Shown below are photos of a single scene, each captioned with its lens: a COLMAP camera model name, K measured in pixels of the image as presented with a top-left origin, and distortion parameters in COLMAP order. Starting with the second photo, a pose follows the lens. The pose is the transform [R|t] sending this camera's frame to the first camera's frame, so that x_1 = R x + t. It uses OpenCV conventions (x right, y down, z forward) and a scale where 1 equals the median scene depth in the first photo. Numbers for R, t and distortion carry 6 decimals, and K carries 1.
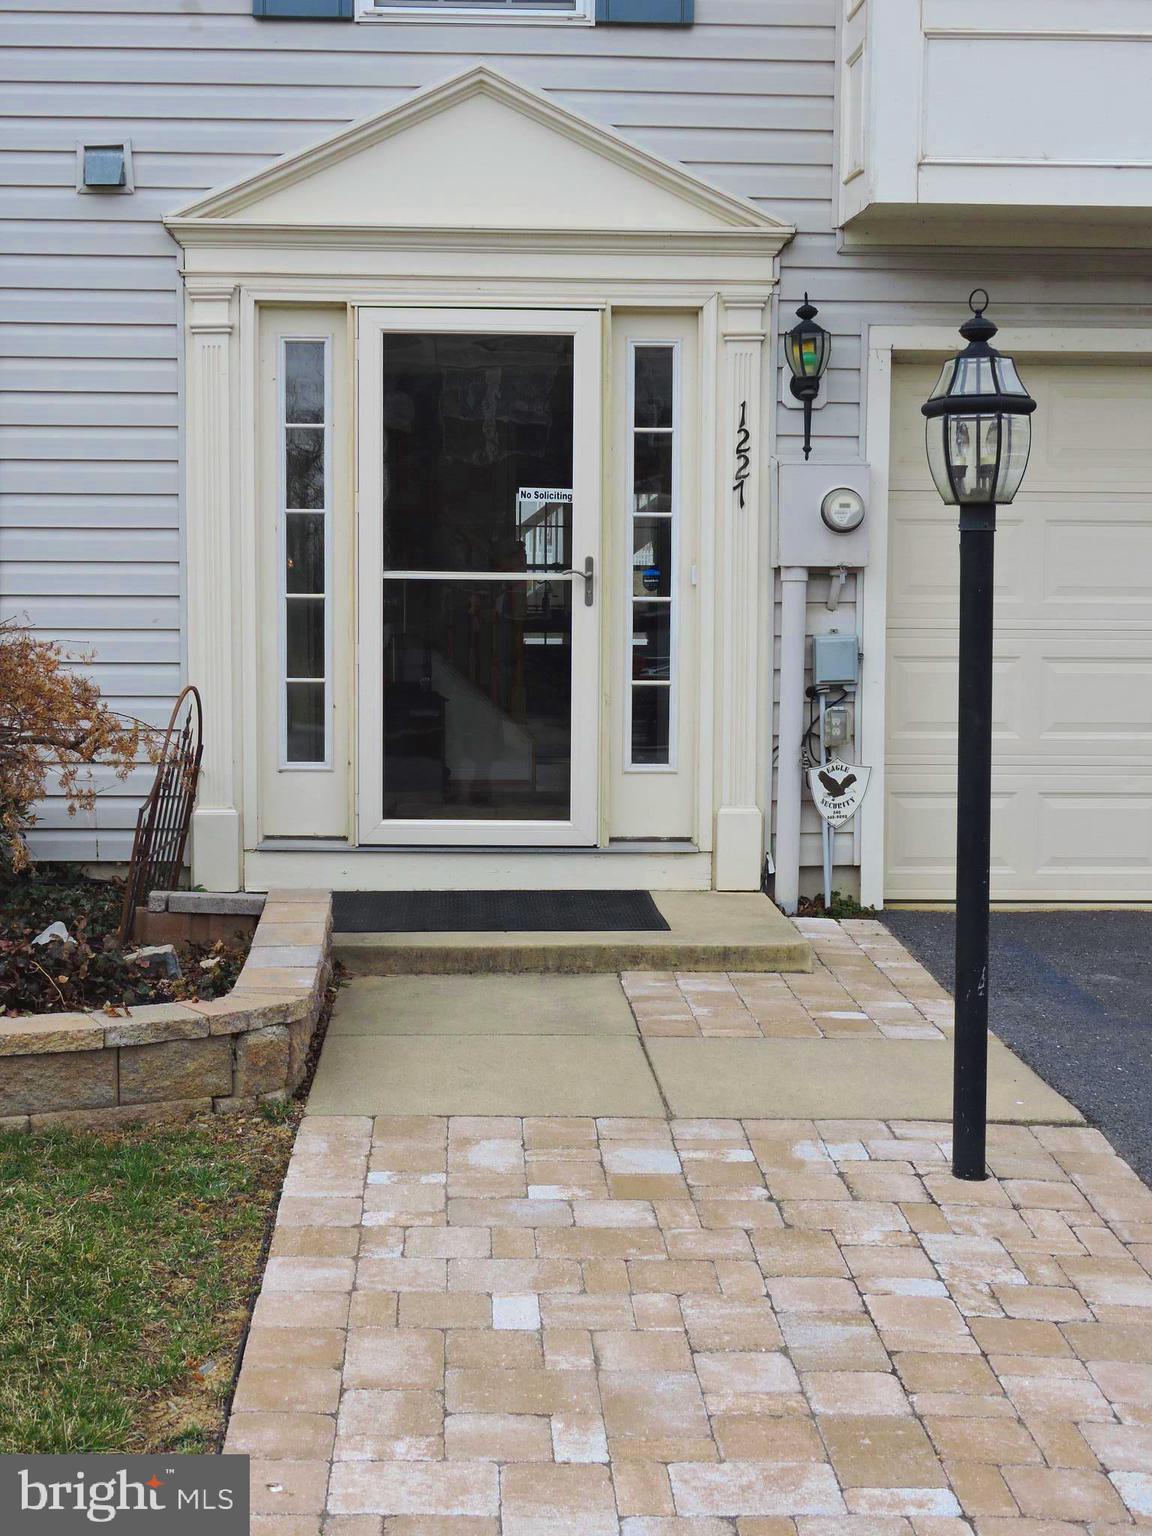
lens RADIAL K [[2119.5, 0, 574.1], [0, 2119.5, 769.4], [0, 0, 1]] dist [-0.021249, 0.000000]
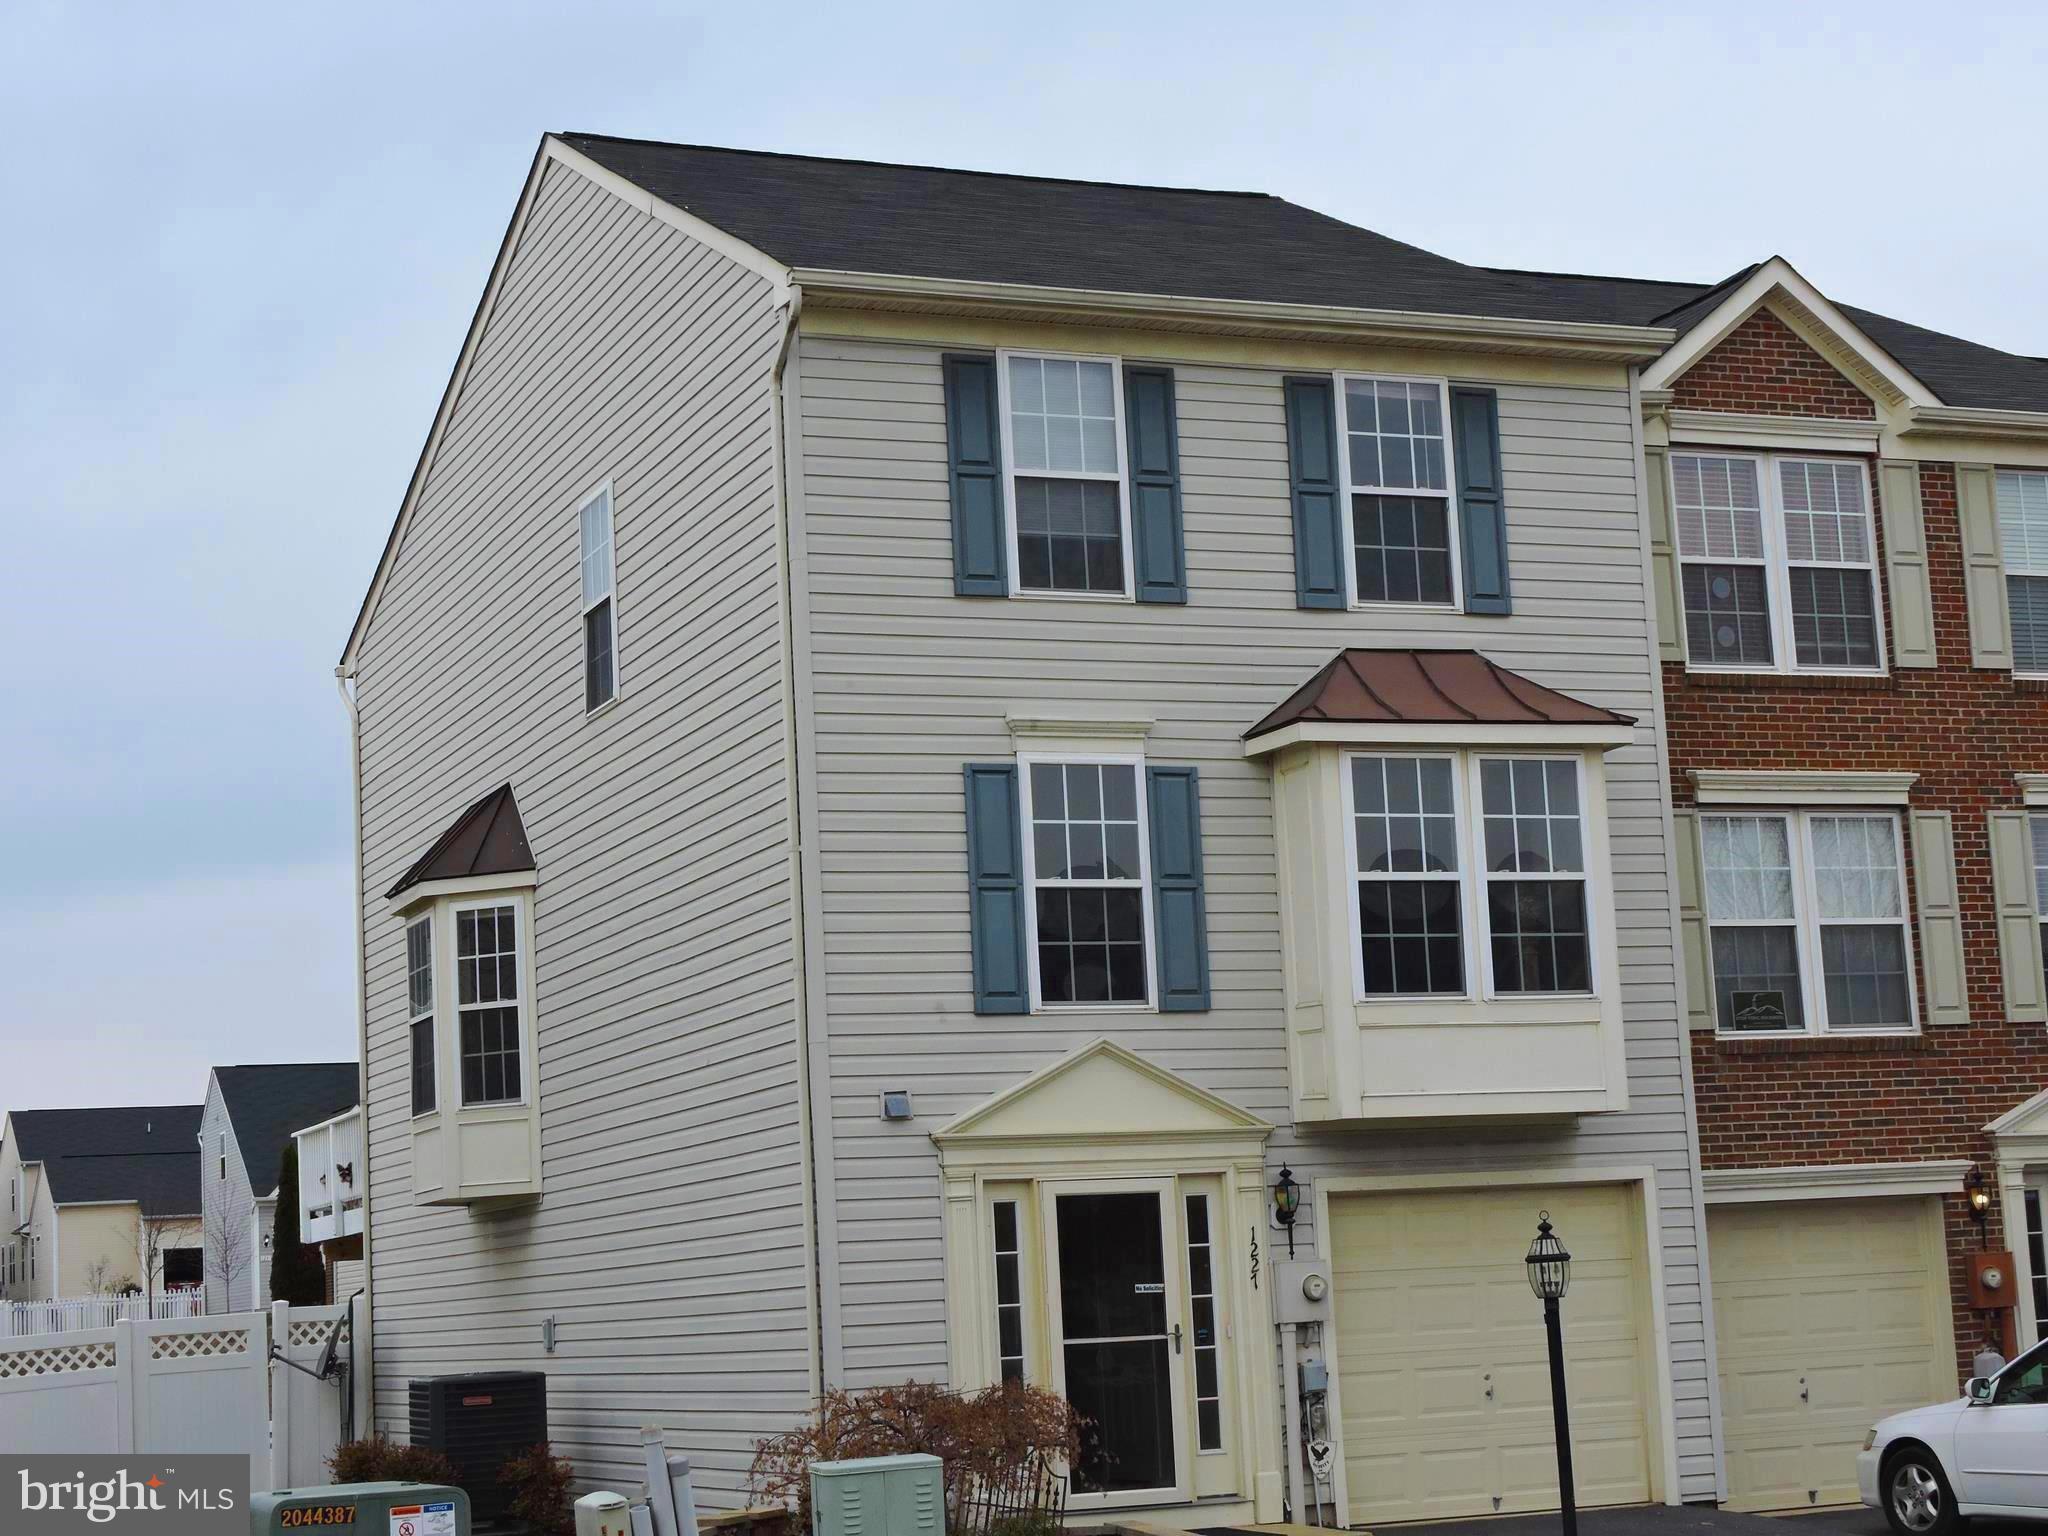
lens RADIAL K [[3555.7, 0, 1024.6], [0, 3555.7, 765.9], [0, 0, 1]] dist [0.080840, 0.000000]
pose [[0.932073, -0.001611, 0.362266, -1.124880], [0.087408, 0.971446, -0.220571, 0.081741], [-0.351567, 0.237254, 0.905600, -1.611293]]
